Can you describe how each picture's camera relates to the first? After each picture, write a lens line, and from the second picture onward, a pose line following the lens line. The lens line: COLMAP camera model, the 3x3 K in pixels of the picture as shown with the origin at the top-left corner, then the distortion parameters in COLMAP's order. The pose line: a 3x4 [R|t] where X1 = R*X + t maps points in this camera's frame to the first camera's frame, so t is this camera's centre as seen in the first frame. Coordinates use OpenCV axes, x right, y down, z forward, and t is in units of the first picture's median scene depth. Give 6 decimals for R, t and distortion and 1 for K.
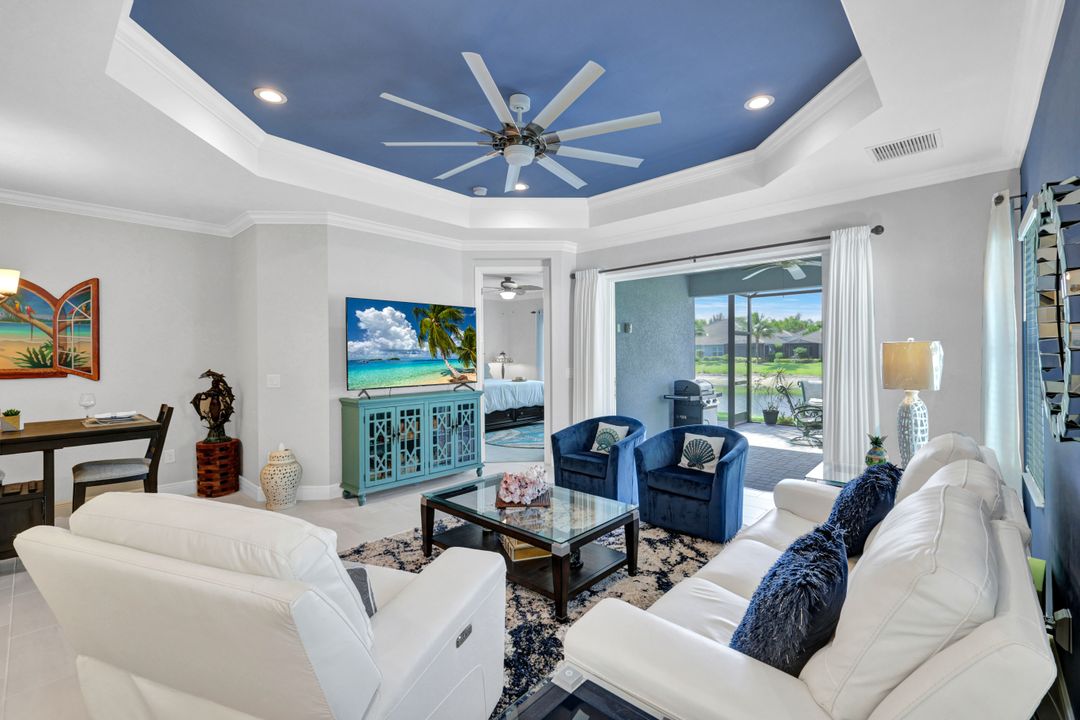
lens RADIAL K [[472.0, 0, 544.0], [0, 472.0, 351.3], [0, 0, 1]] dist [0.000646, 0.000293]
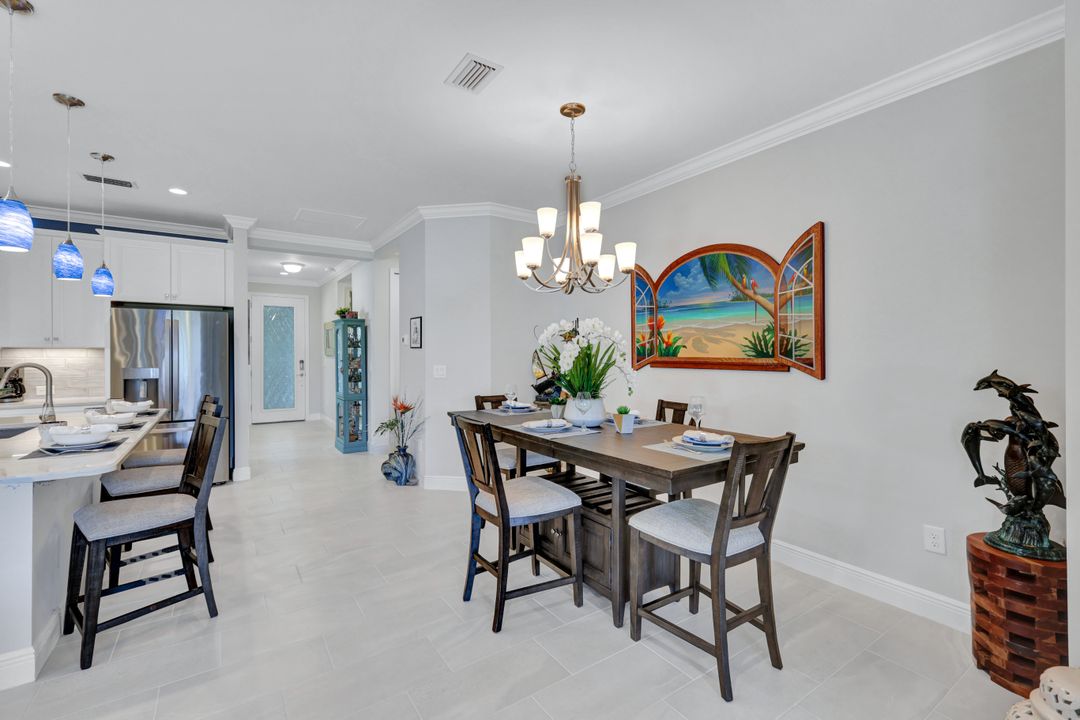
lens RADIAL K [[467.8, 0, 534.1], [0, 467.8, 351.4], [0, 0, 1]] dist [0.001443, 0.000013]
pose [[-0.232136, 0.004550, -0.972673, -0.204481], [0.007833, 0.999965, 0.002808, 0.016974], [0.972652, -0.006967, -0.232164, 0.692709]]
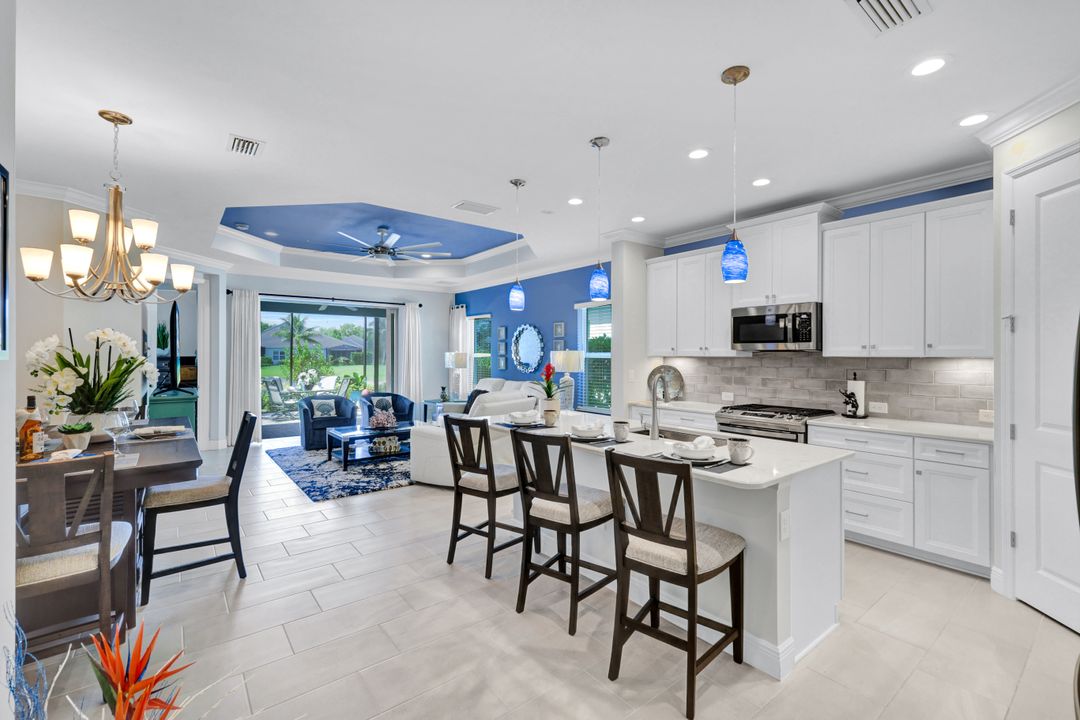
lens RADIAL K [[470.8, 0, 542.0], [0, 470.8, 352.6], [0, 0, 1]] dist [0.001120, 0.000698]
pose [[0.161073, 0.015722, 0.986817, -1.253702], [-0.008233, 0.999860, -0.014586, 0.010668], [-0.986908, -0.005775, 0.161180, -0.002237]]
